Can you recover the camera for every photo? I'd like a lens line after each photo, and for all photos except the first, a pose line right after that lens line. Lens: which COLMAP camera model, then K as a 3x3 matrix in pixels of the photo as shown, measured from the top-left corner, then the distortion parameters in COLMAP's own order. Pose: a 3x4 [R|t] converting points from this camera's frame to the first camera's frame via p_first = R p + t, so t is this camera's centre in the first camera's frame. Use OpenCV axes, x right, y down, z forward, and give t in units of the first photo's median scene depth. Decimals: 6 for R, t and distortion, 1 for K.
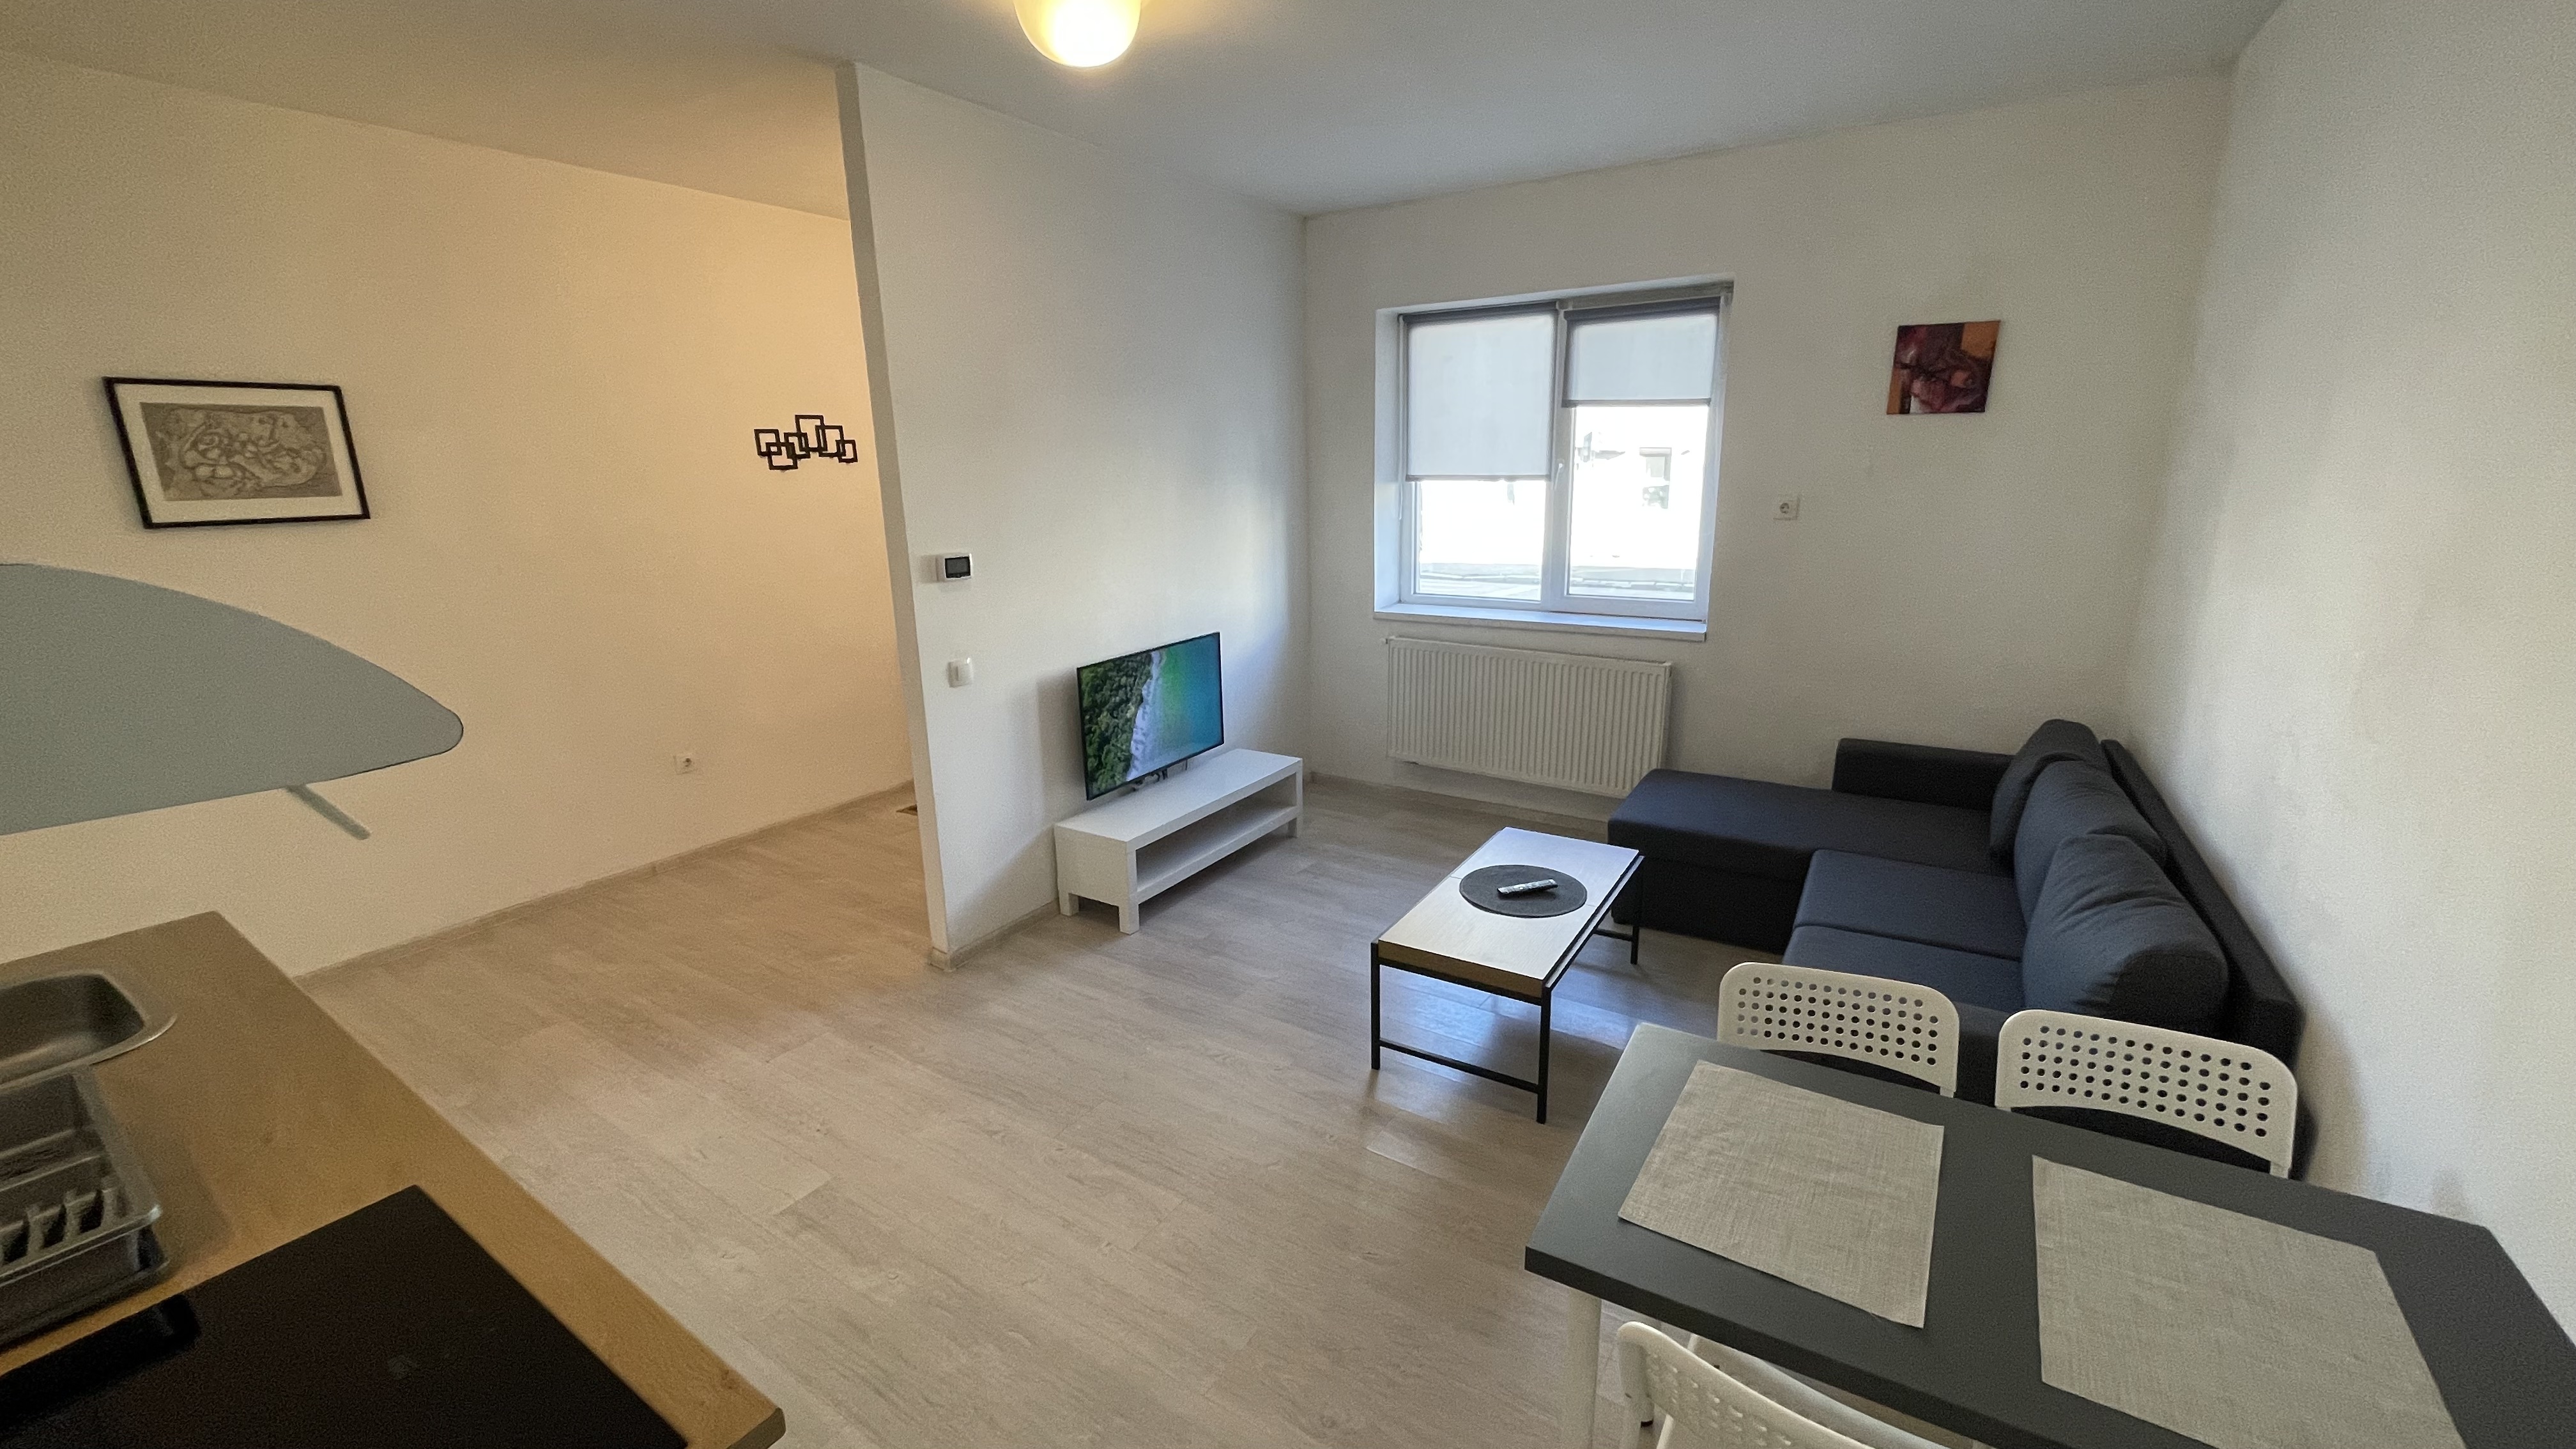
lens RADIAL K [[1030.2, 0, 1292.1], [0, 1030.2, 717.5], [0, 0, 1]] dist [-0.002539, -0.000166]
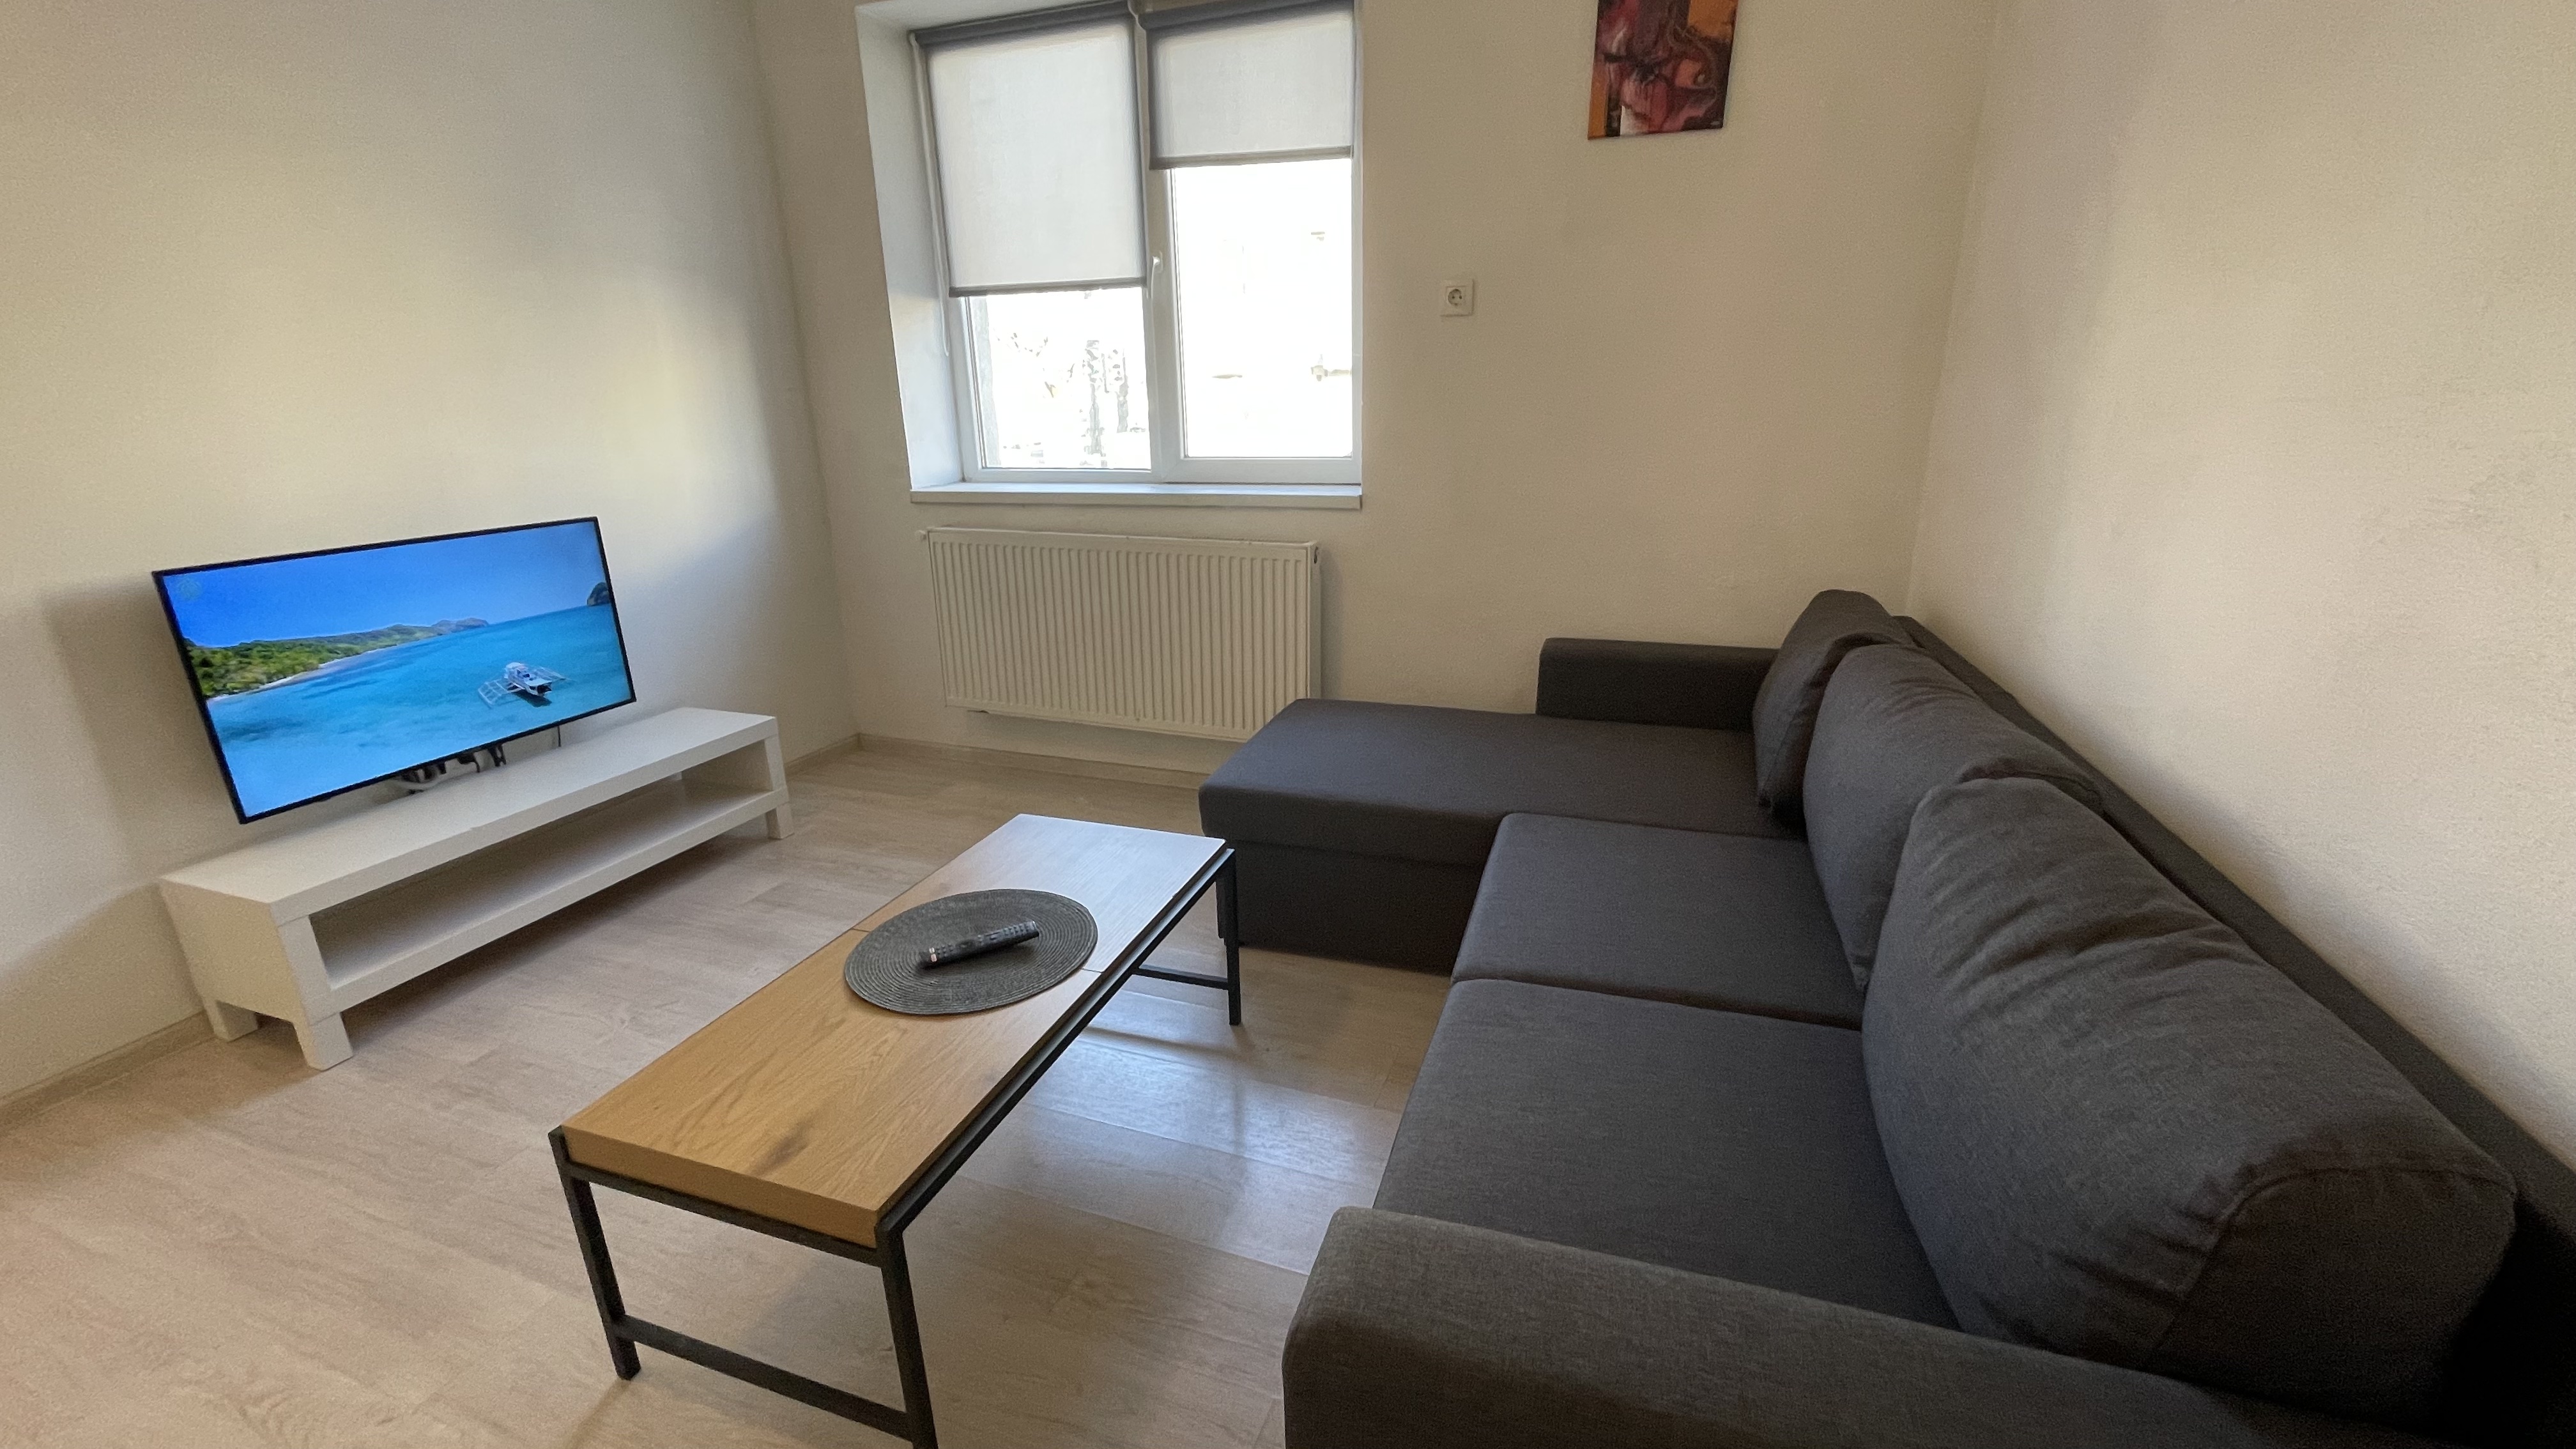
lens RADIAL K [[1030.2, 0, 1292.1], [0, 1030.2, 717.5], [0, 0, 1]] dist [-0.002539, -0.000166]
pose [[0.974805, -0.065316, 0.213280, 0.225387], [0.053711, 0.996766, 0.059764, 0.023476], [-0.216494, -0.046803, 0.975162, 0.376796]]
